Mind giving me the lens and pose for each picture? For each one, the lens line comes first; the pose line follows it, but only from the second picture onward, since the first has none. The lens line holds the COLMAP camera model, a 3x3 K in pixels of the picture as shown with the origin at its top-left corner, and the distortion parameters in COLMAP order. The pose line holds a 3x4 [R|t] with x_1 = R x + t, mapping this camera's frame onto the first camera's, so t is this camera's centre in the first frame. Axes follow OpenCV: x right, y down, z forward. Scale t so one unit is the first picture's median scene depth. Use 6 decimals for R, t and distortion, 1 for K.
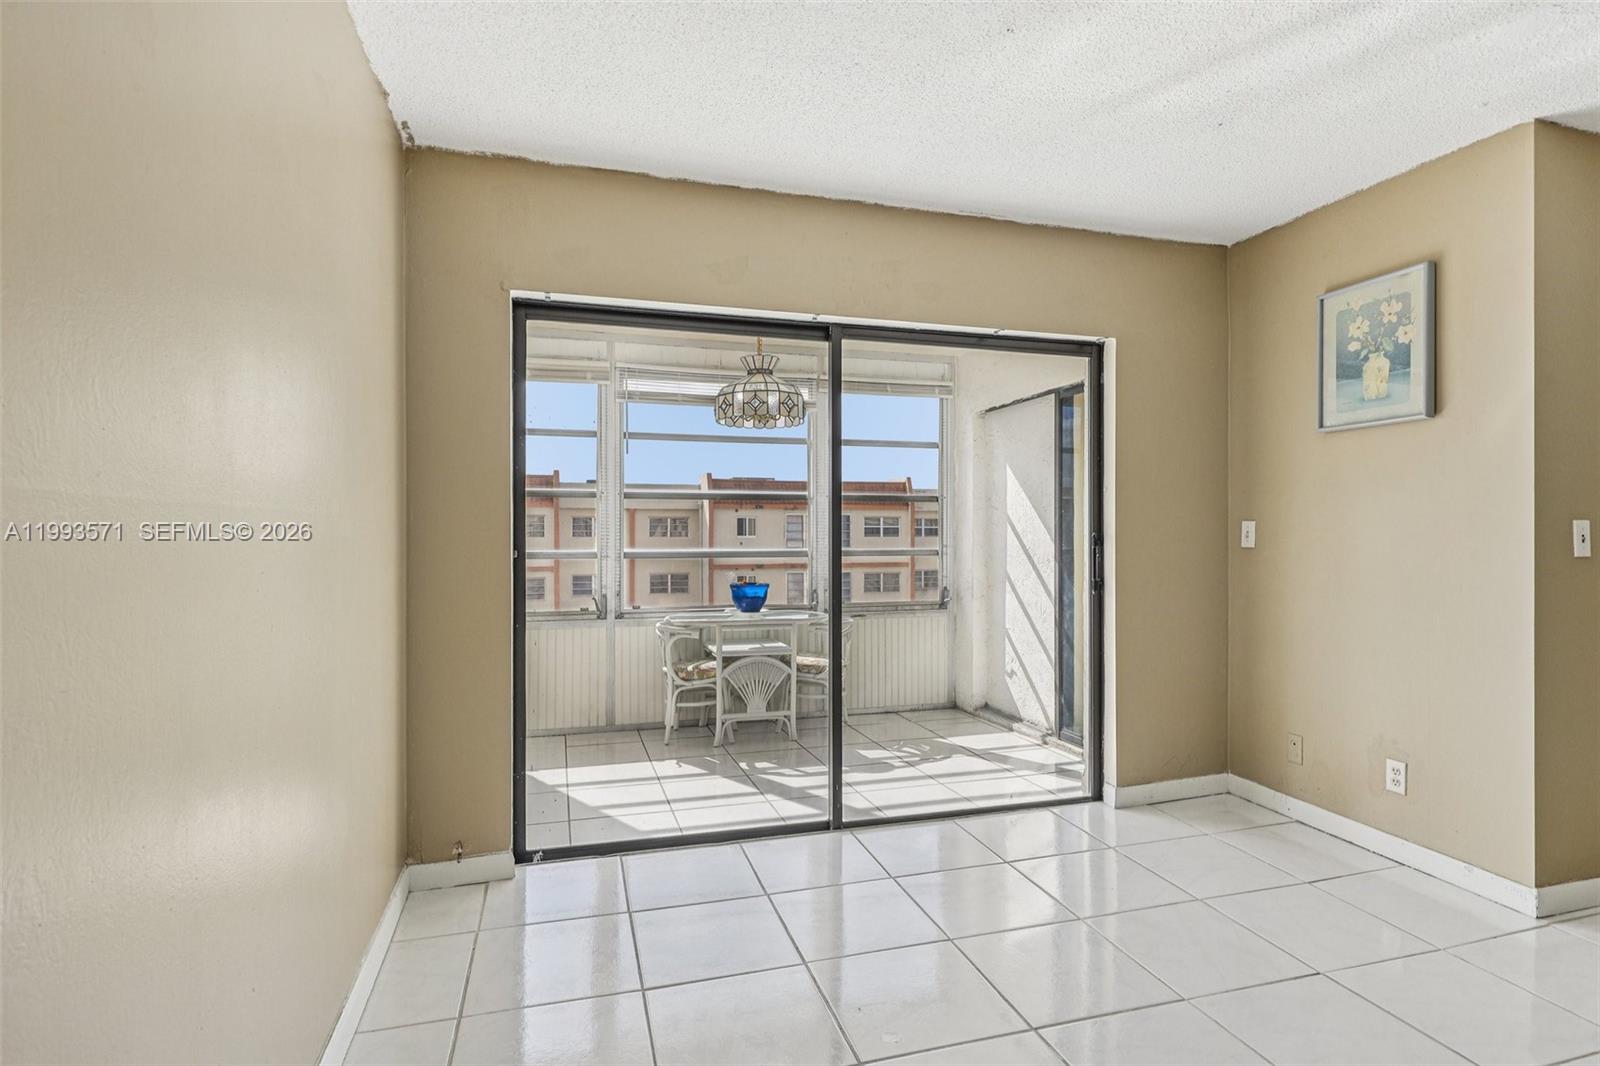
lens RADIAL K [[802.8, 0, 802.4], [0, 802.8, 535.2], [0, 0, 1]] dist [-0.005895, 0.001440]
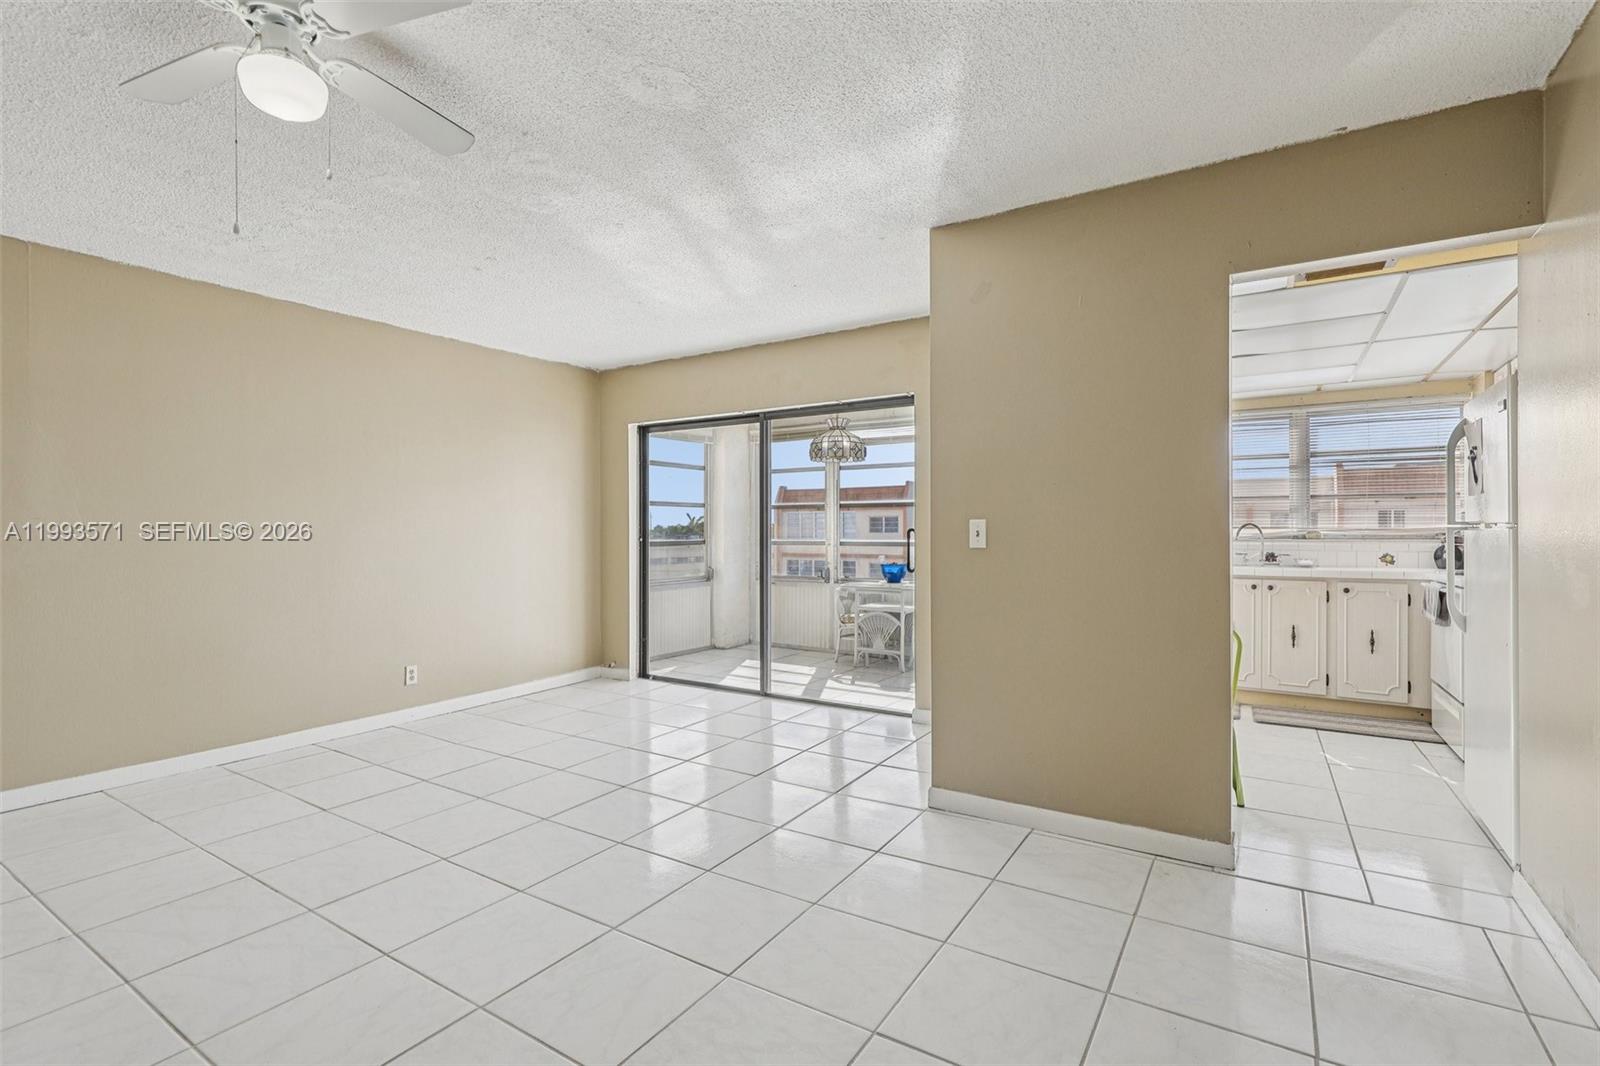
lens RADIAL K [[739.1, 0, 816.9], [0, 739.1, 536.1], [0, 0, 1]] dist [-0.002183, 0.000179]
pose [[0.660871, 0.004509, -0.750486, 0.891435], [0.001571, 0.999971, 0.007392, -0.000615], [0.750498, -0.006064, 0.660845, 0.002943]]
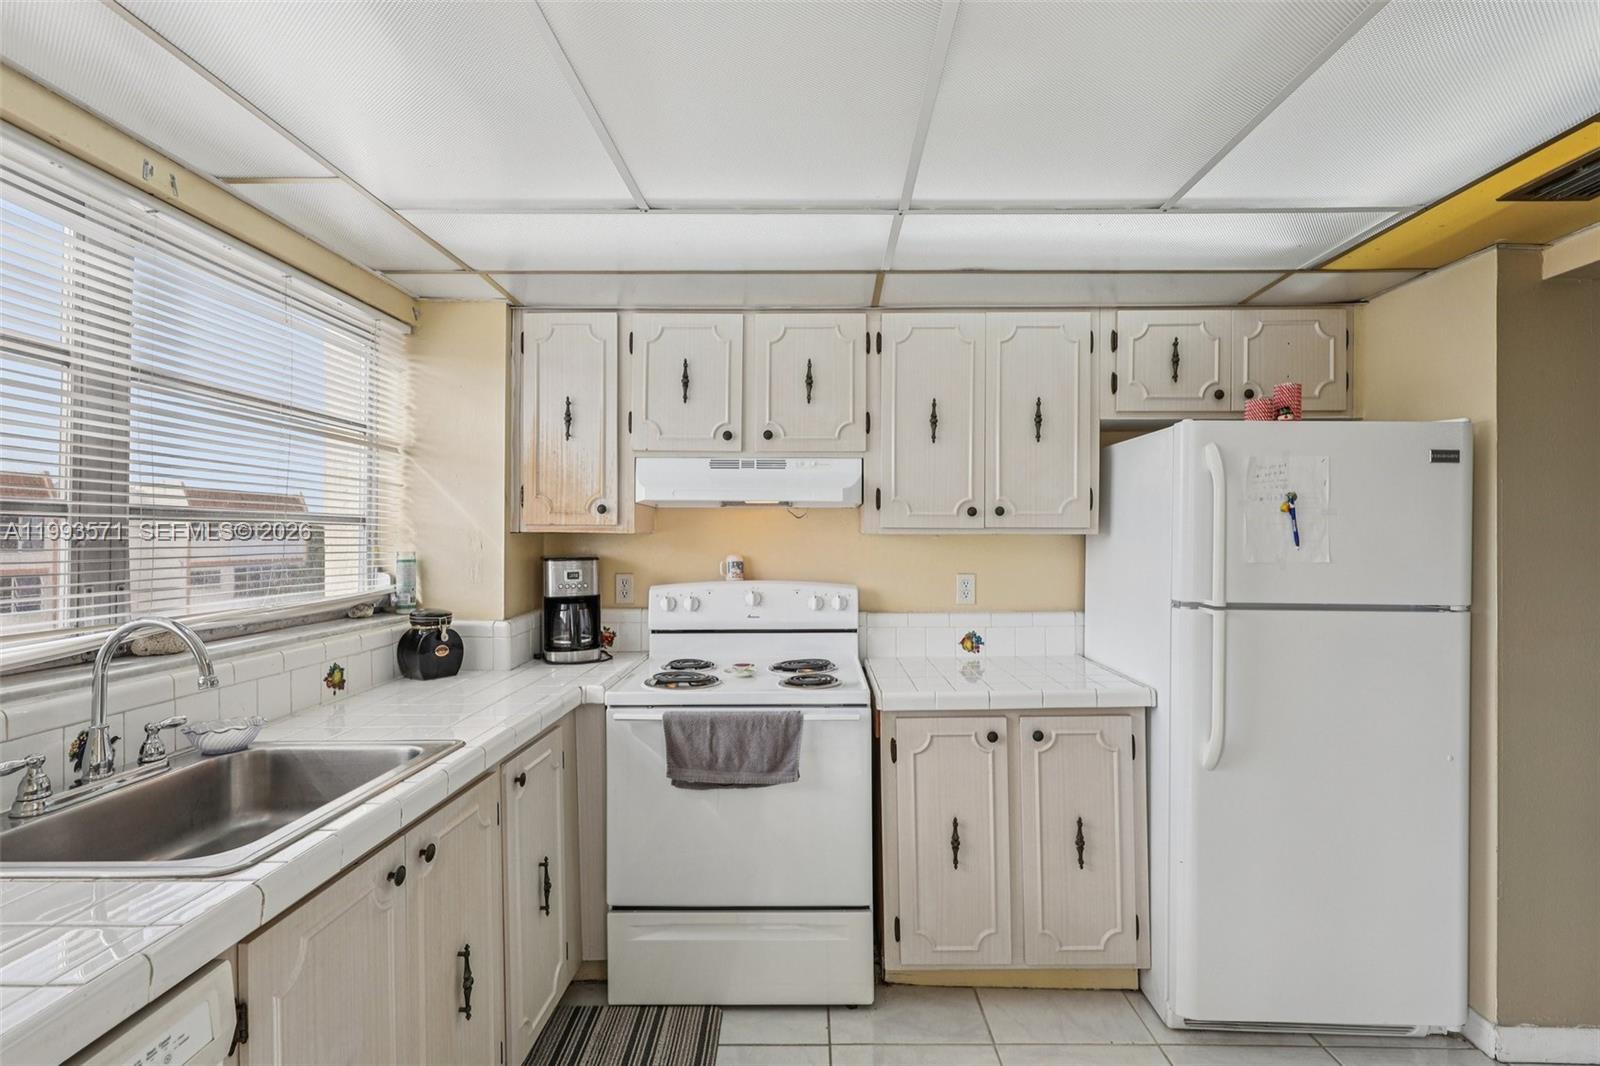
lens RADIAL K [[739.1, 0, 806.5], [0, 739.1, 542.3], [0, 0, 1]] dist [-0.002183, 0.000179]
pose [[0.301073, -0.002599, 0.953598, 0.330094], [-0.006237, 0.999970, 0.004694, -0.039778], [-0.953581, -0.007361, 0.301048, 0.899190]]
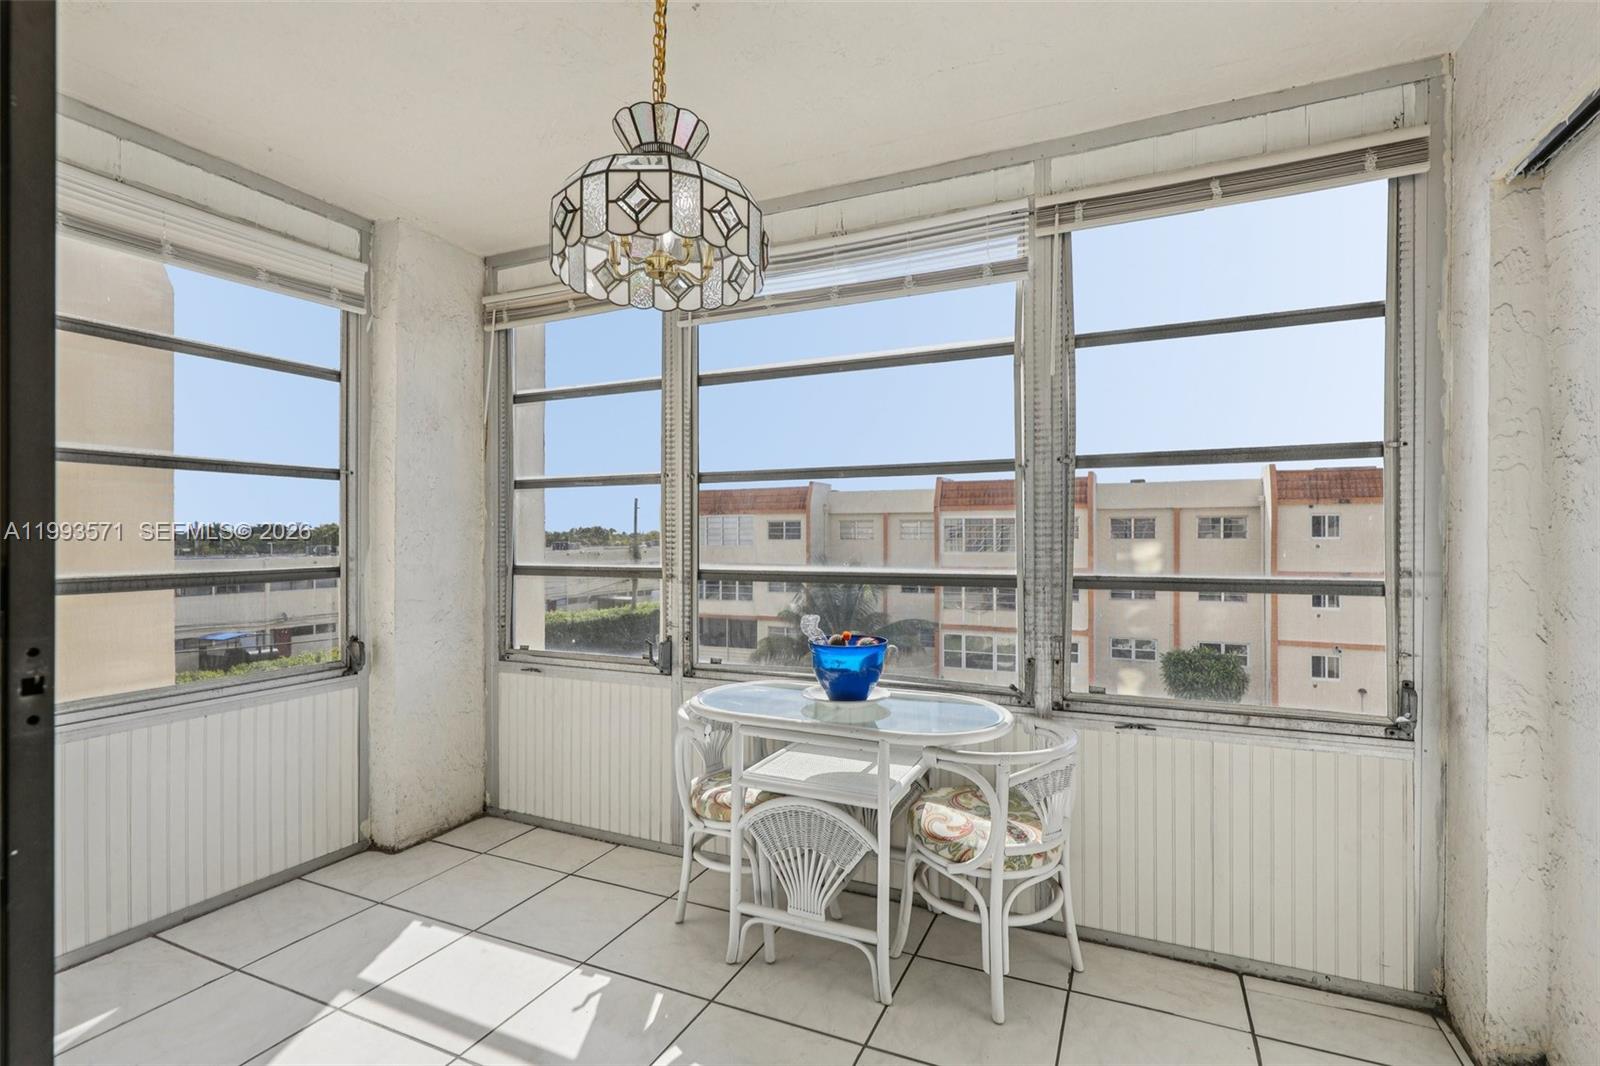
lens RADIAL K [[739.1, 0, 817.0], [0, 739.1, 536.2], [0, 0, 1]] dist [-0.002183, 0.000179]
pose [[0.757399, -0.000889, -0.652951, 0.230820], [0.000988, 0.999999, -0.000216, -0.004445], [0.652951, -0.000481, 0.757400, 0.666106]]
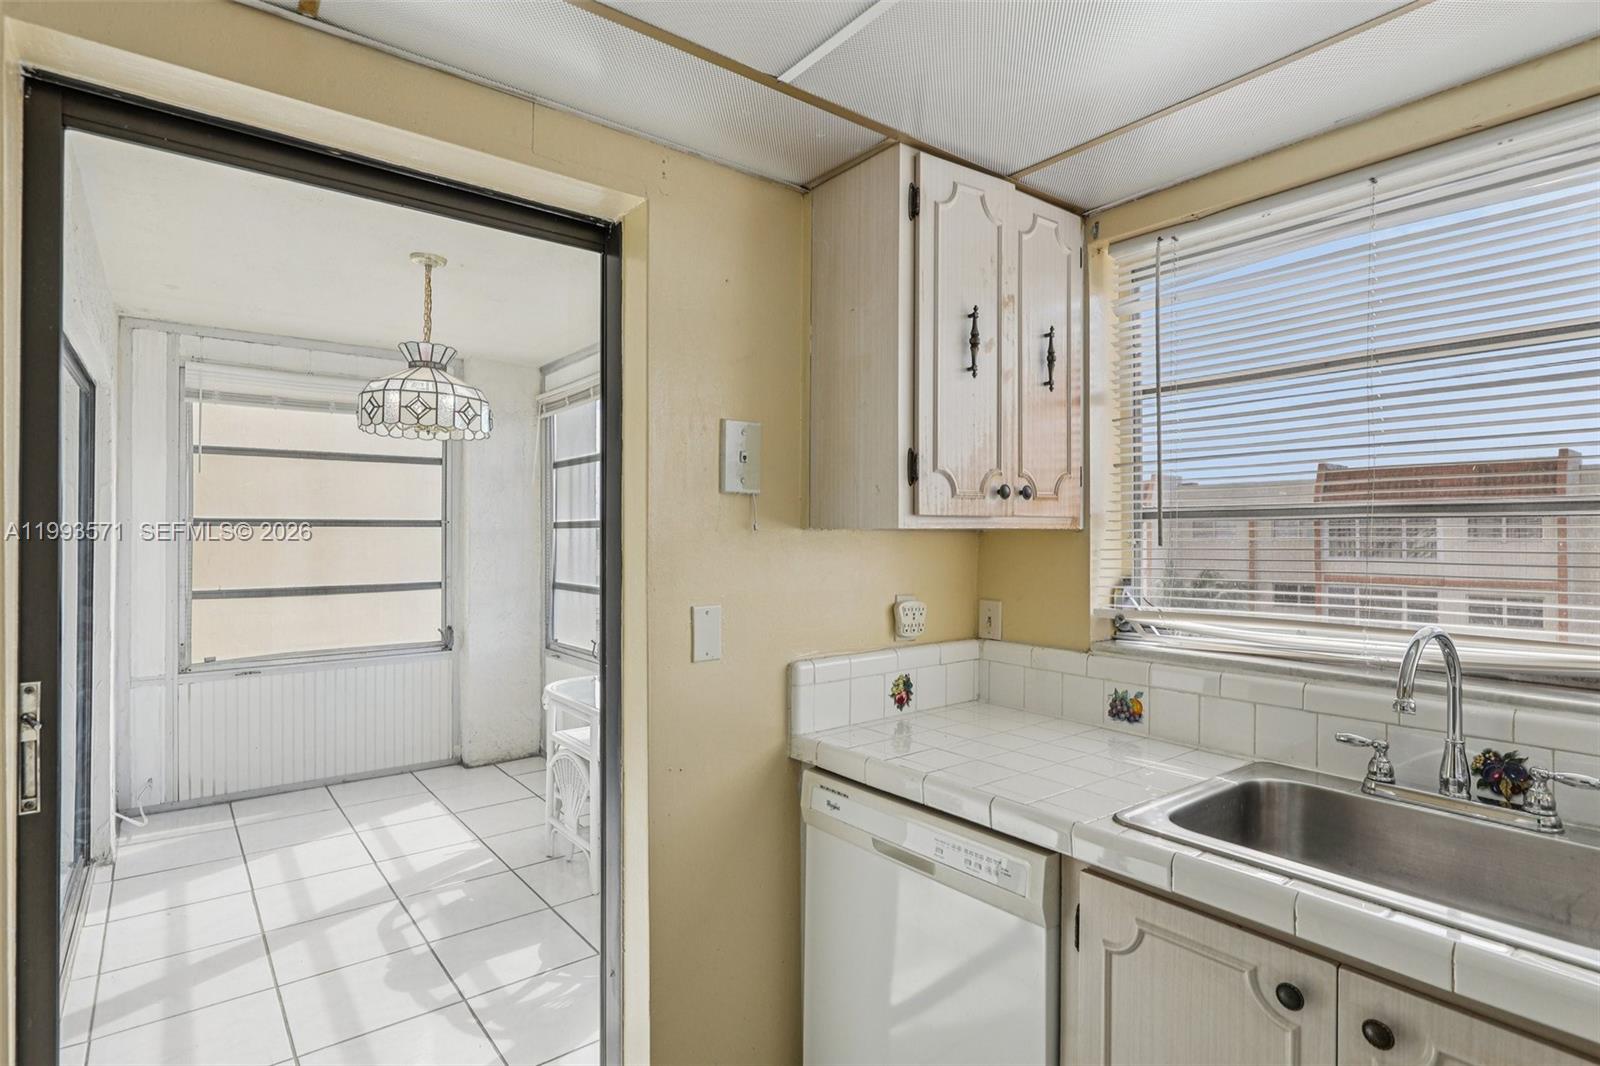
lens RADIAL K [[802.8, 0, 806.2], [0, 802.8, 527.9], [0, 0, 1]] dist [-0.005895, 0.001440]
pose [[0.371312, -0.008027, -0.928473, 0.675524], [0.000697, 0.999965, -0.008366, -0.040234], [0.928508, 0.002460, 0.371305, 0.919129]]
